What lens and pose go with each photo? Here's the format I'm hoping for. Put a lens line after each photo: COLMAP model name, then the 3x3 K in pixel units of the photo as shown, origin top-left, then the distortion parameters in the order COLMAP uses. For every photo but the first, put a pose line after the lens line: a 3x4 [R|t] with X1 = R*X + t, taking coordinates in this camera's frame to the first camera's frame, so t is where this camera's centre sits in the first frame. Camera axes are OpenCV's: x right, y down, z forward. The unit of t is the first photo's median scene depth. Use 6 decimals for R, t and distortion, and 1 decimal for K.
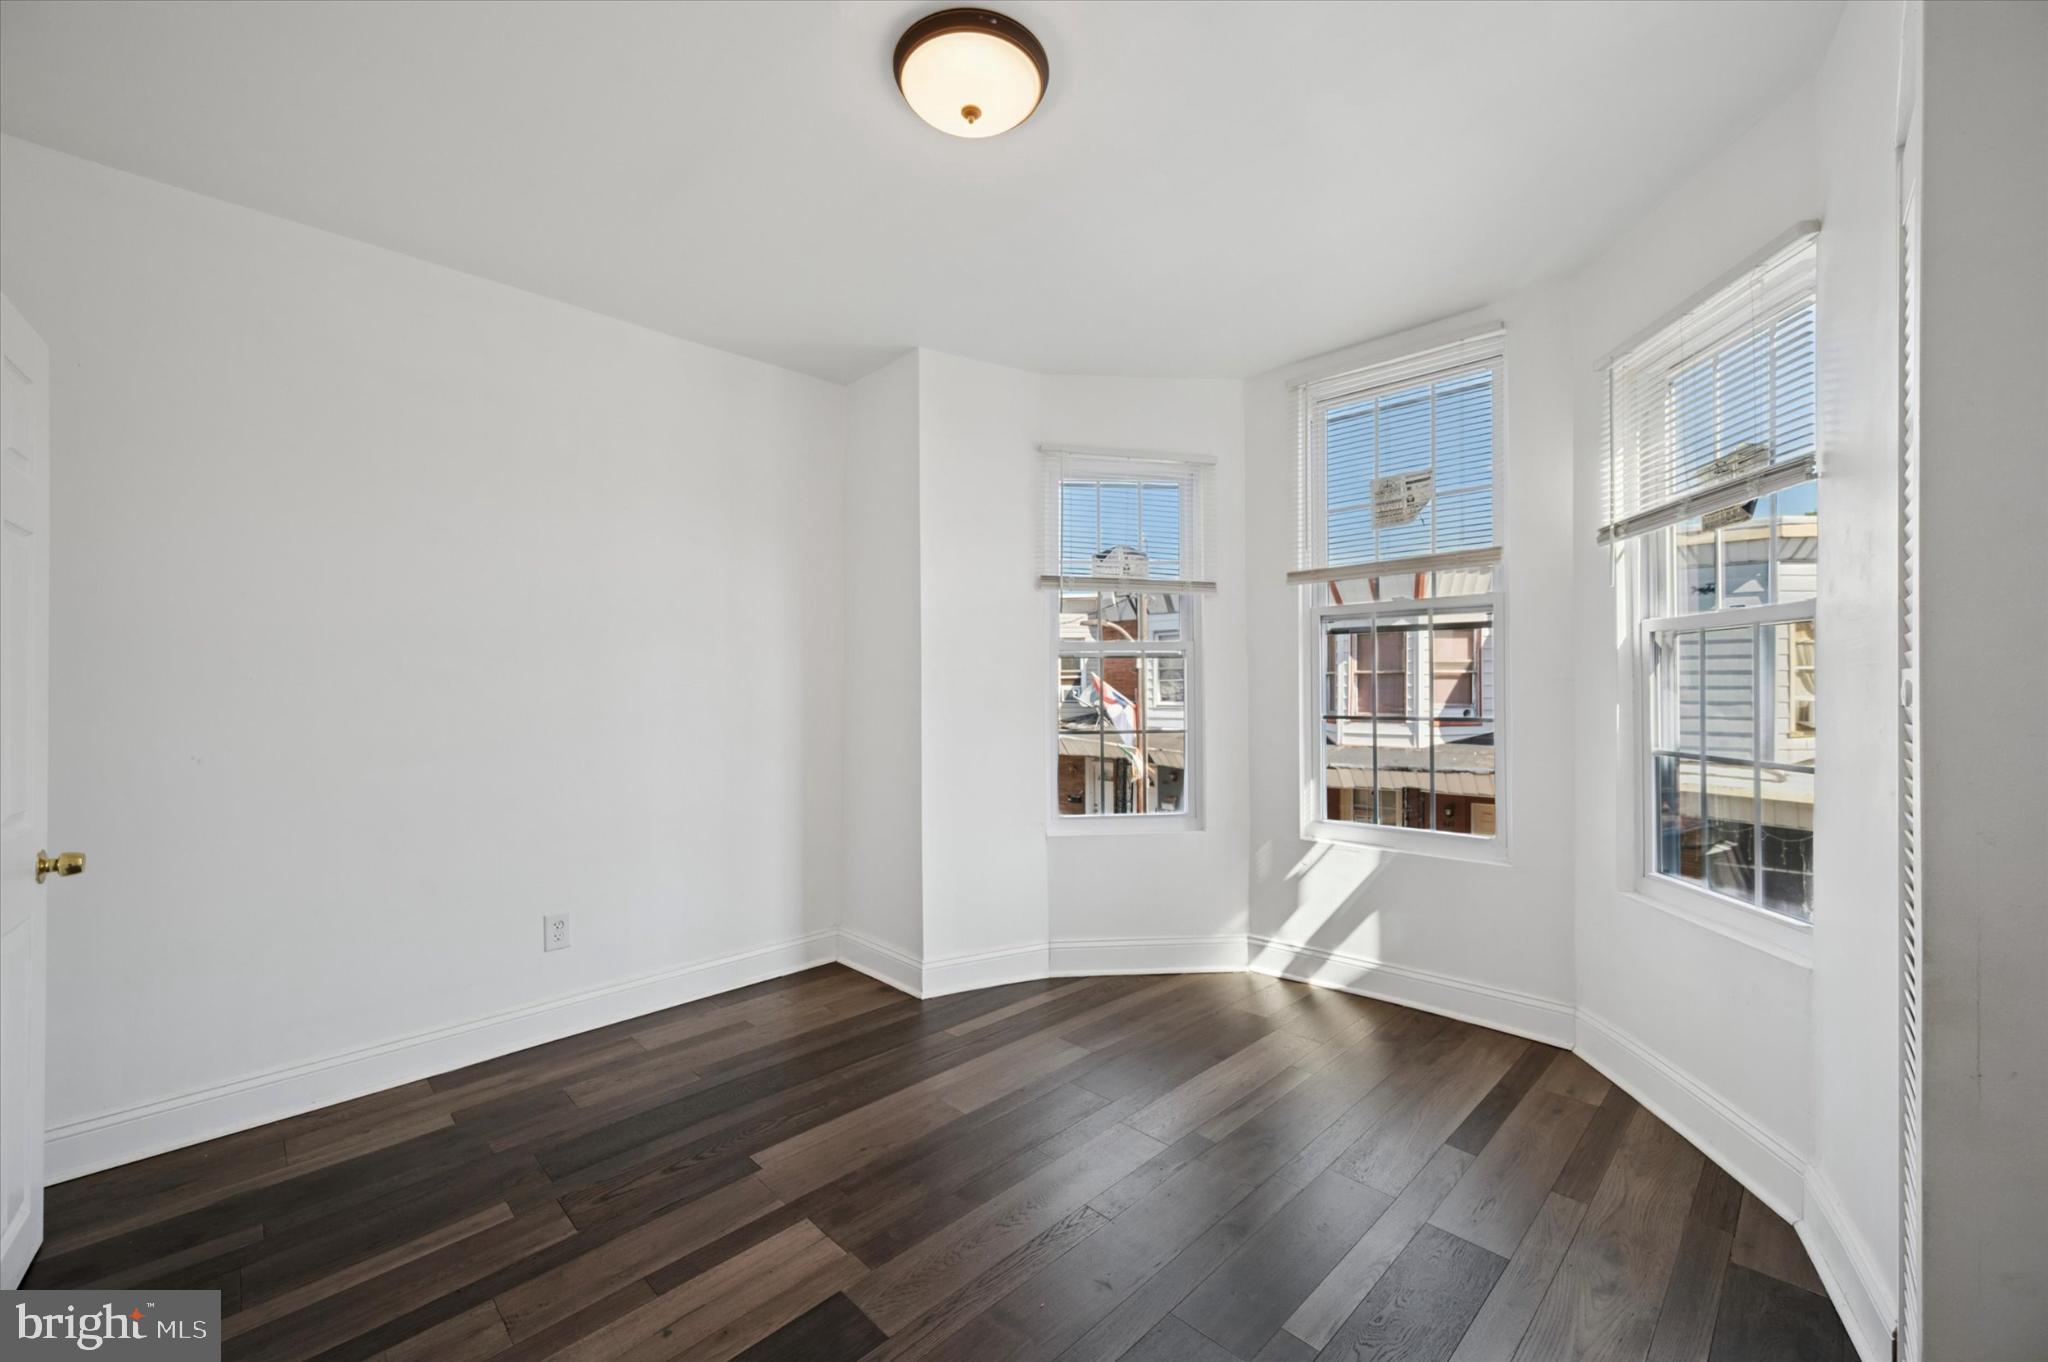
lens RADIAL K [[807.4, 0, 1029.1], [0, 807.4, 682.1], [0, 0, 1]] dist [-0.000382, -0.000607]
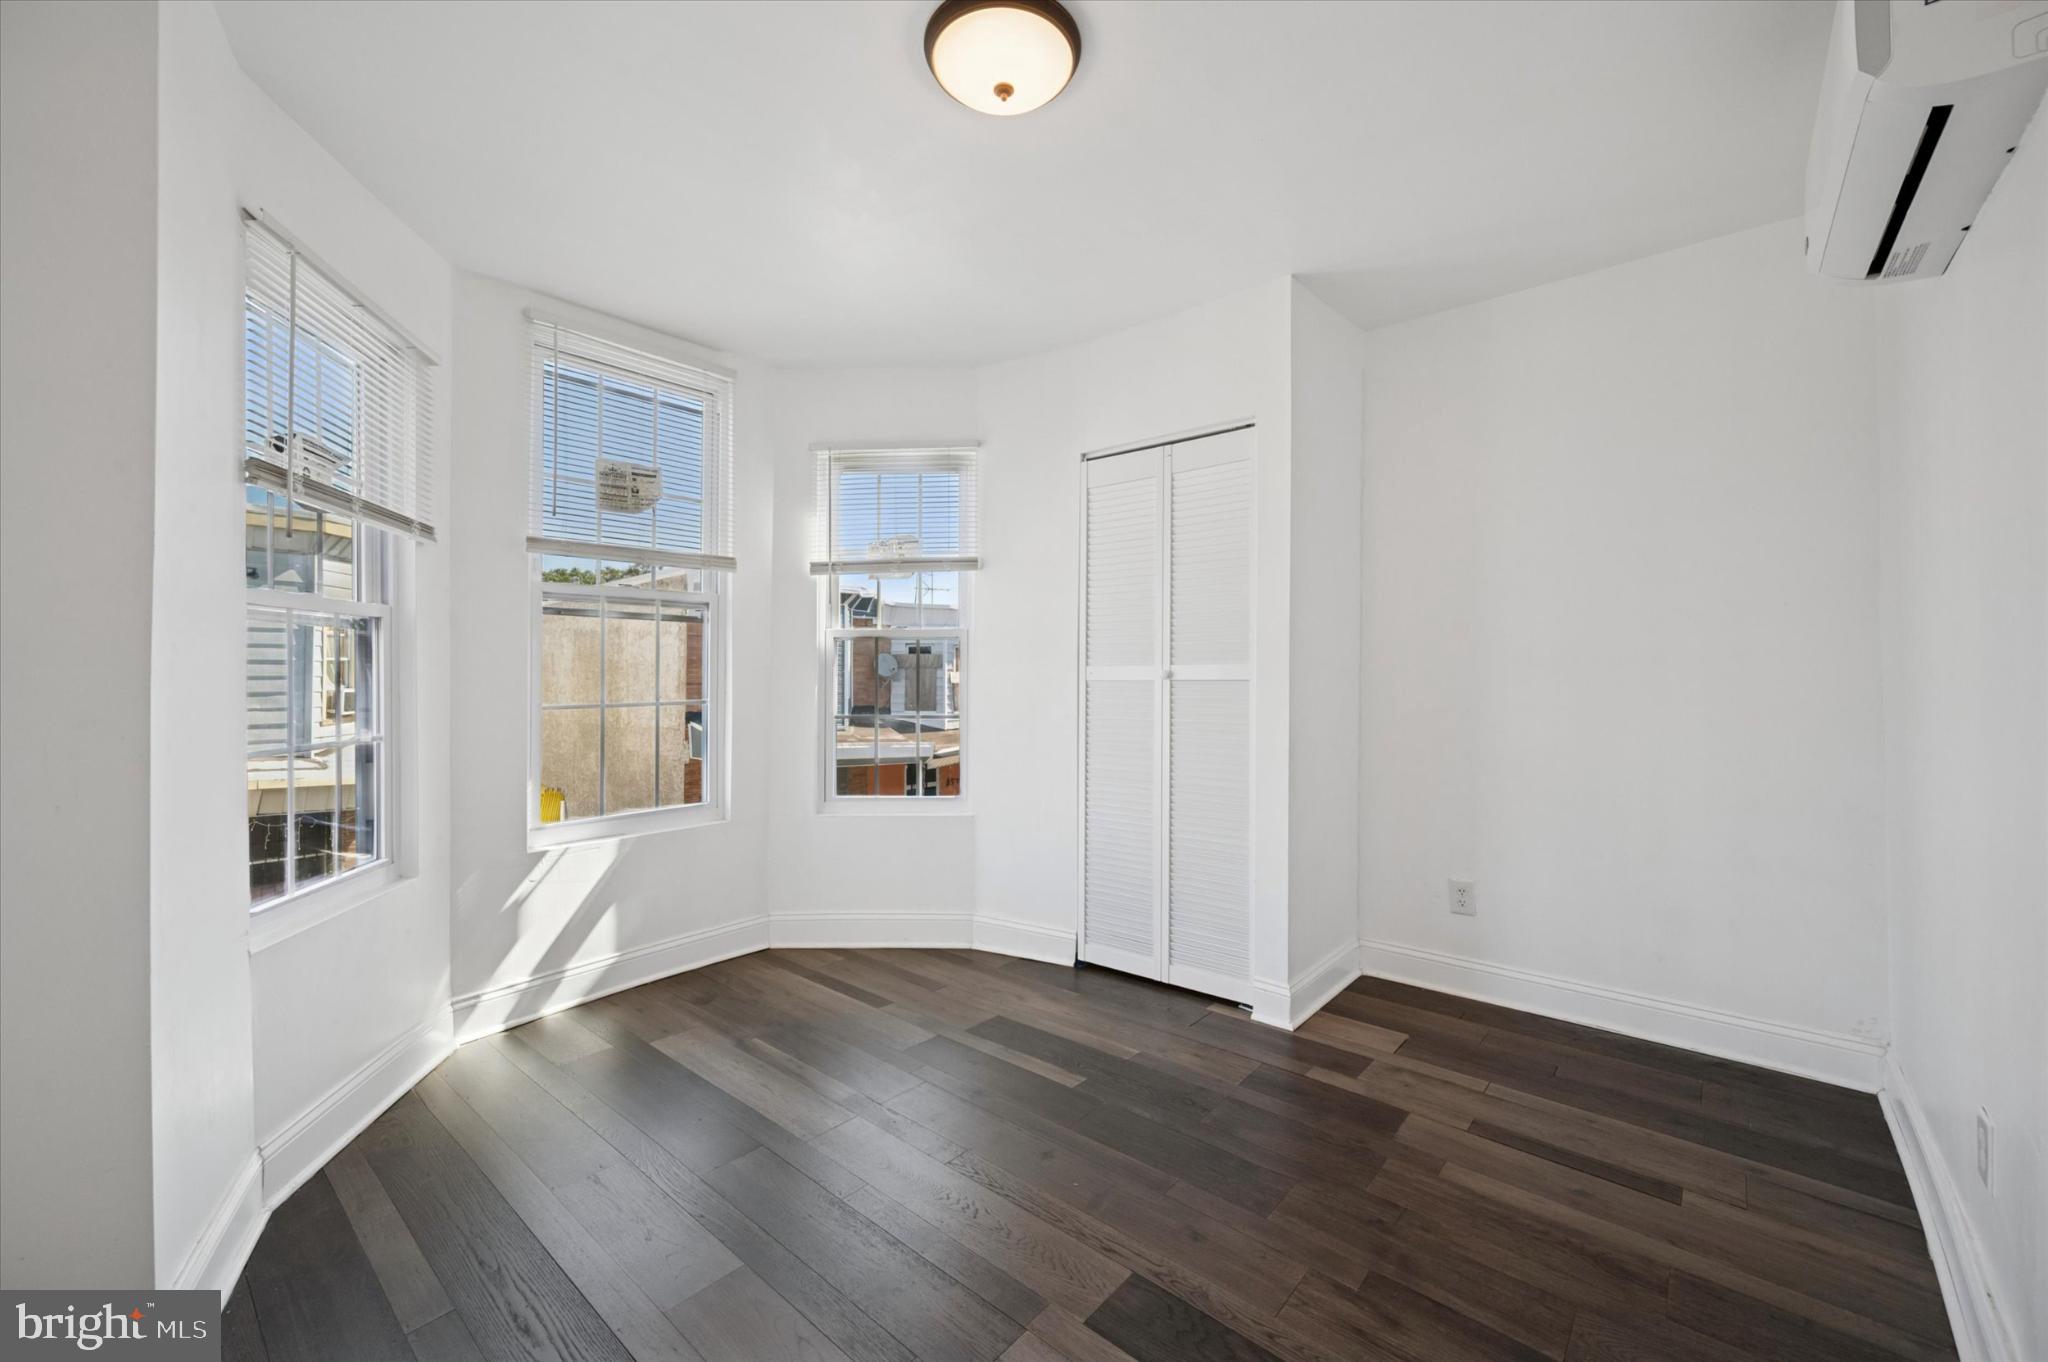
lens RADIAL K [[807.4, 0, 1029.3], [0, 807.4, 682.8], [0, 0, 1]] dist [-0.000382, -0.000607]
pose [[-0.082073, -0.003444, 0.996620, -0.573462], [-0.007886, 0.999965, 0.002806, 0.009670], [-0.996595, -0.007629, -0.082097, 0.571744]]
